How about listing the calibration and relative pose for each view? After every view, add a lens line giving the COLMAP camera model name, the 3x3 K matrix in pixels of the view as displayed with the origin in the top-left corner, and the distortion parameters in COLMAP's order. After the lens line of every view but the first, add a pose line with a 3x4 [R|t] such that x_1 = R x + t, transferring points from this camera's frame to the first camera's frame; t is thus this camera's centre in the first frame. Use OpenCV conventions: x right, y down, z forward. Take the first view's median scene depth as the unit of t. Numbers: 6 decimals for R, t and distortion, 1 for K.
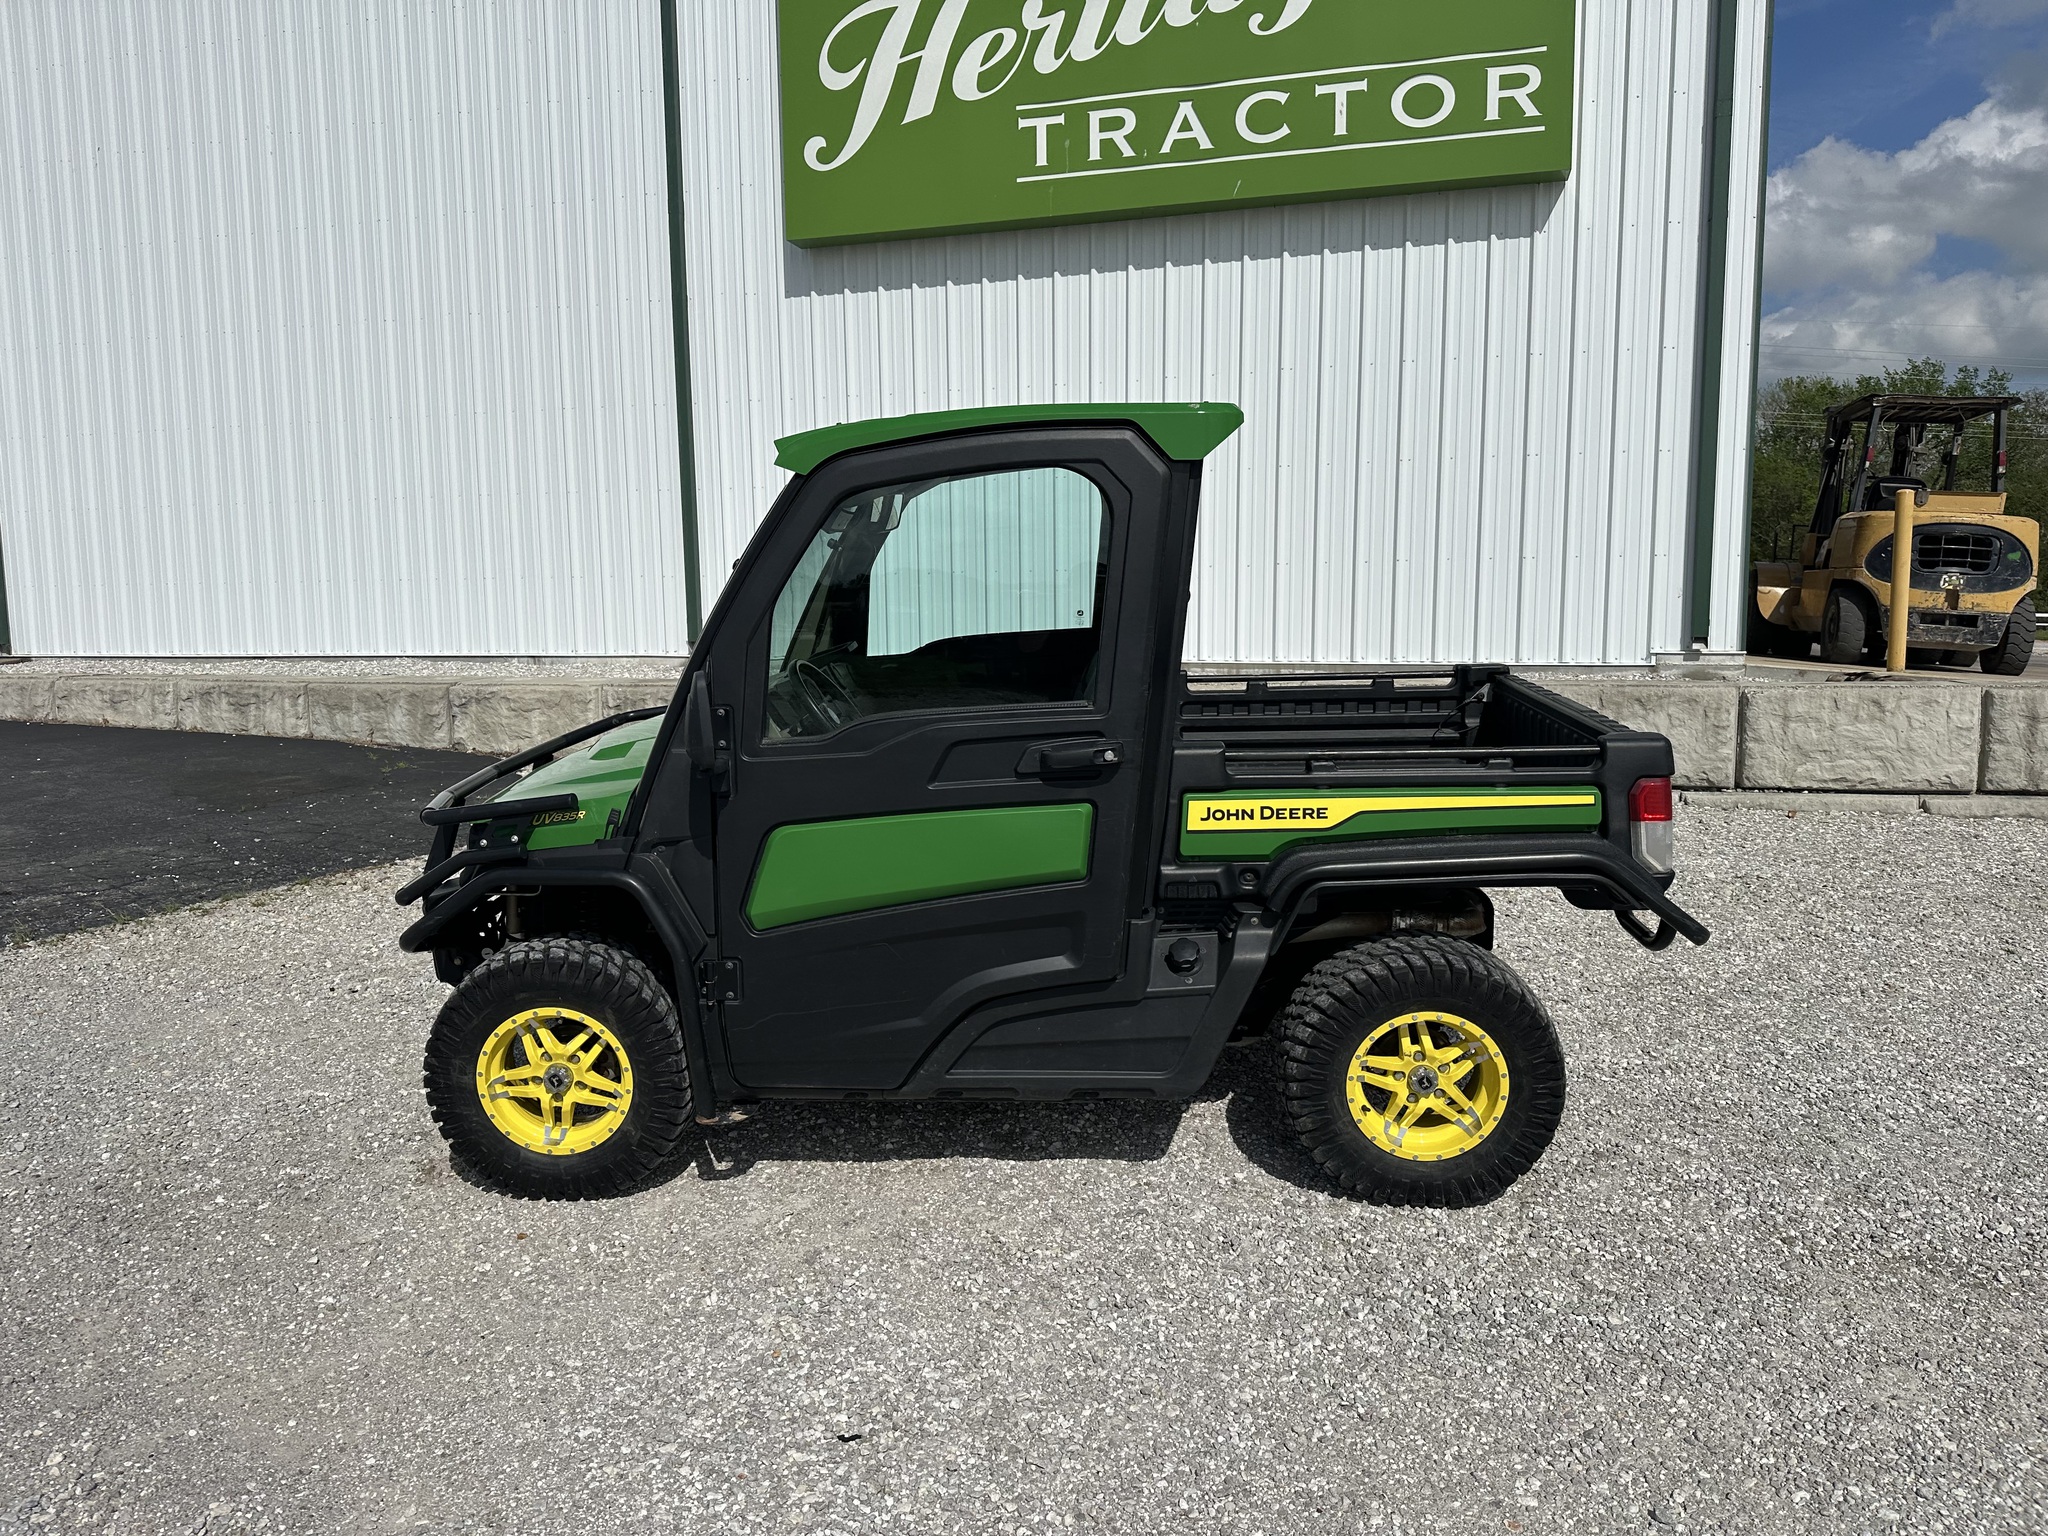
lens RADIAL K [[1426.8, 0, 1027.2], [0, 1426.8, 767.2], [0, 0, 1]] dist [0.050467, -0.083098]
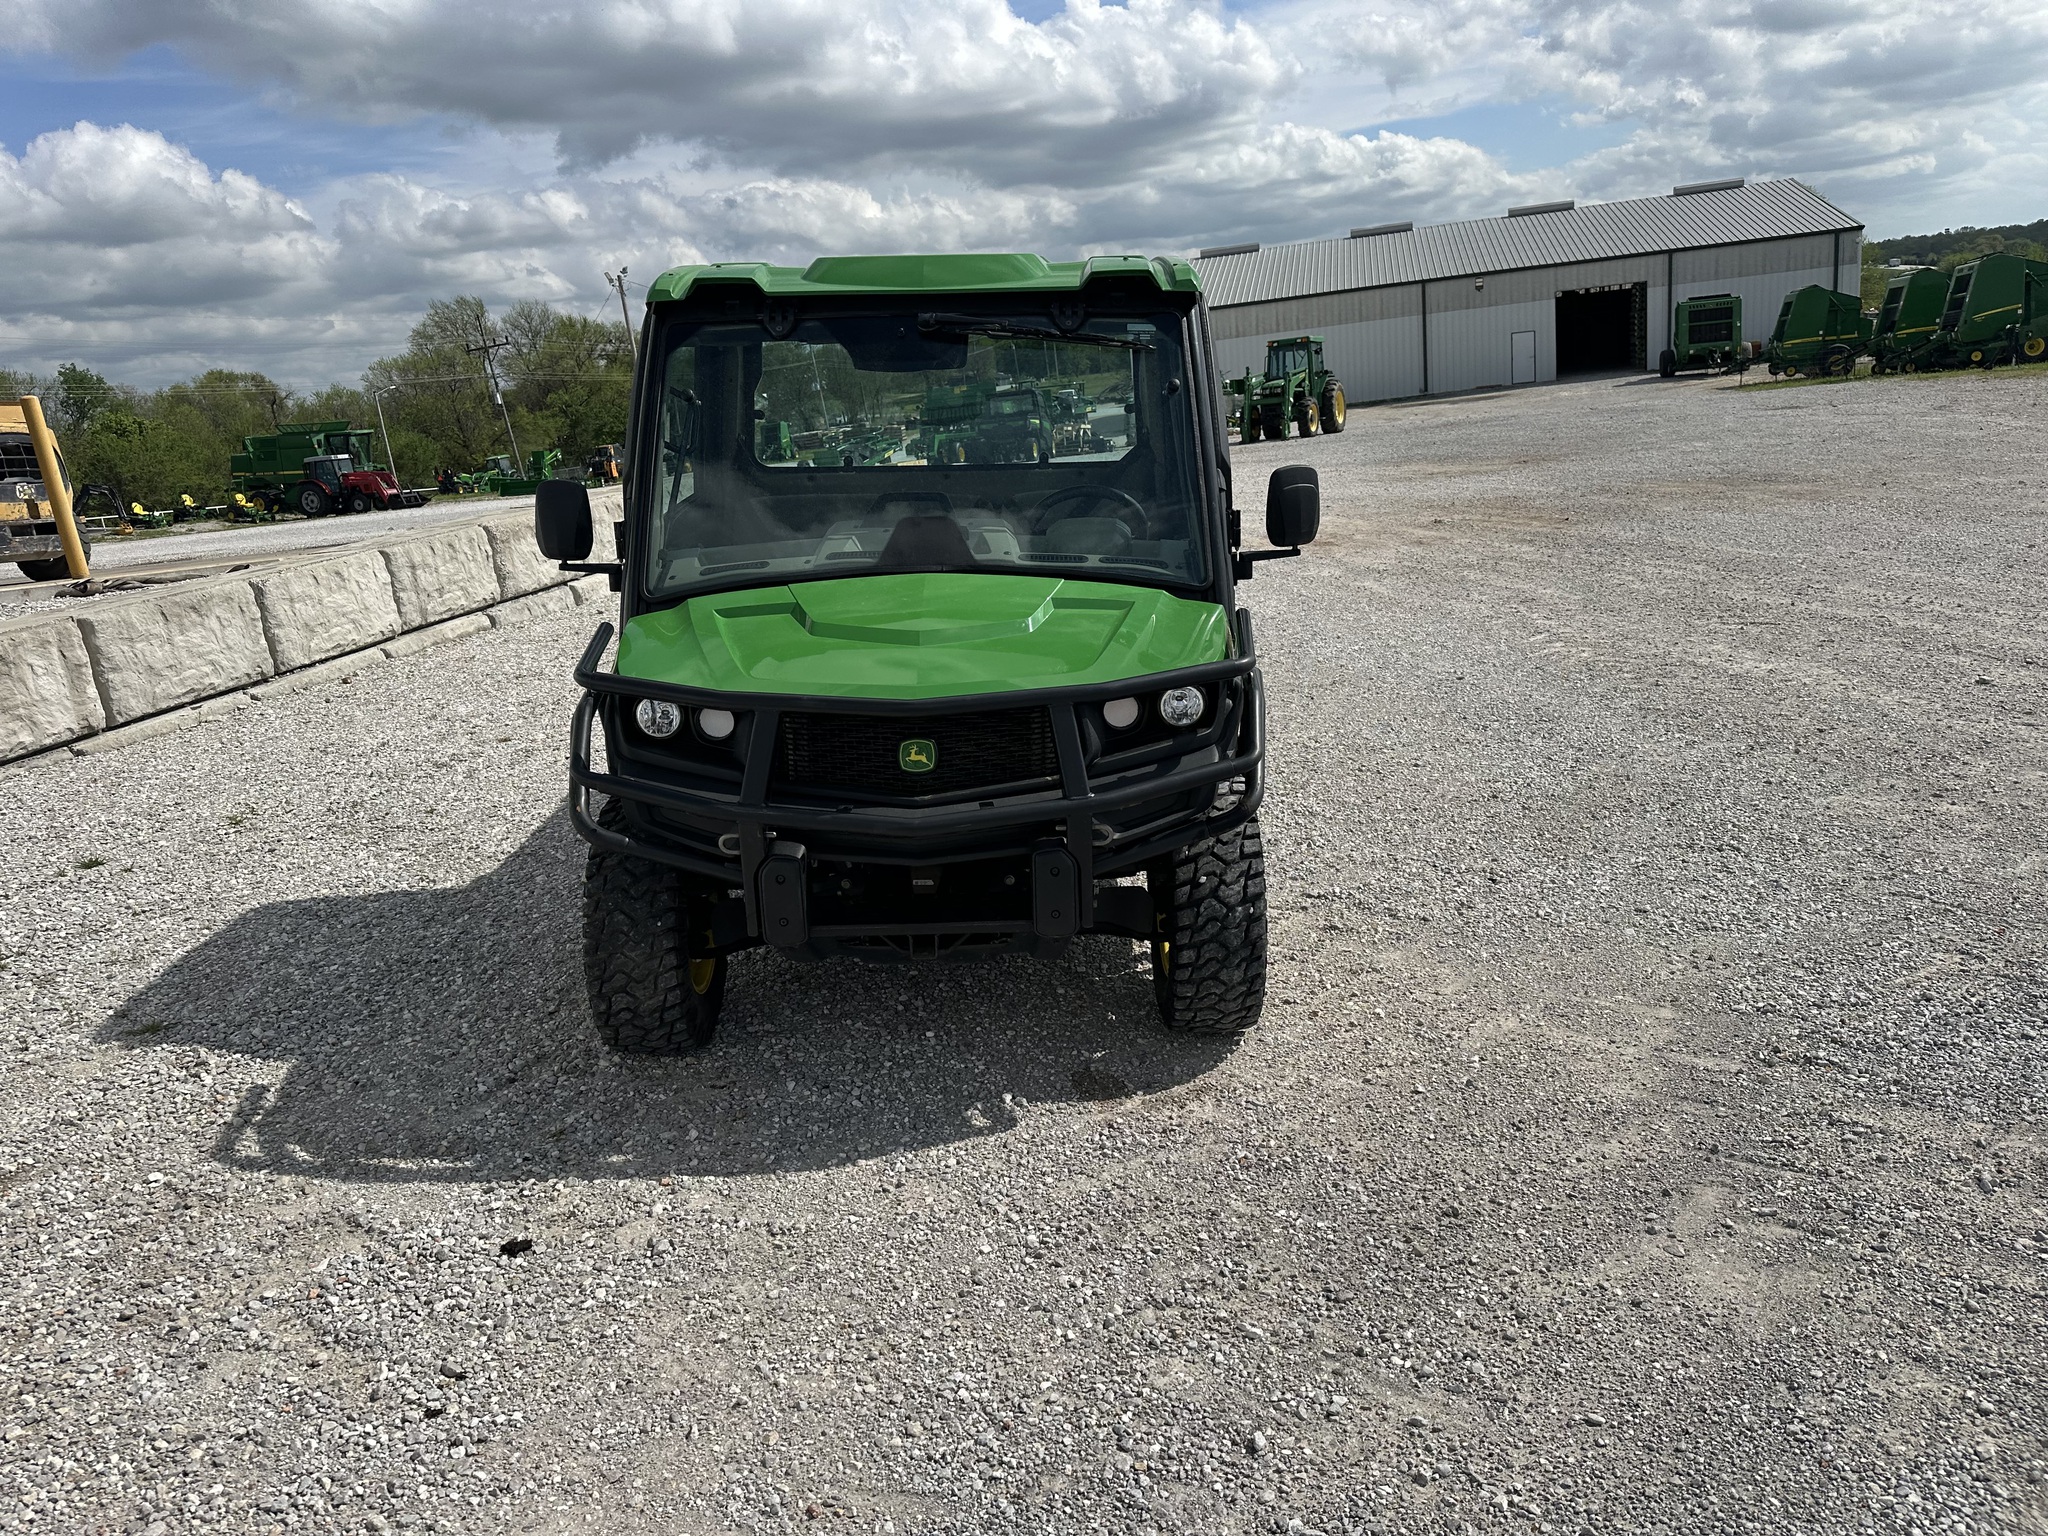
lens RADIAL K [[1438.4, 0, 1016.3], [0, 1438.4, 777.5], [0, 0, 1]] dist [0.019868, -0.026127]
pose [[-0.042666, -0.259138, 0.964897, -1.285710], [0.220447, 0.939532, 0.262074, -0.166644], [-0.974465, 0.223891, 0.017040, 1.110616]]
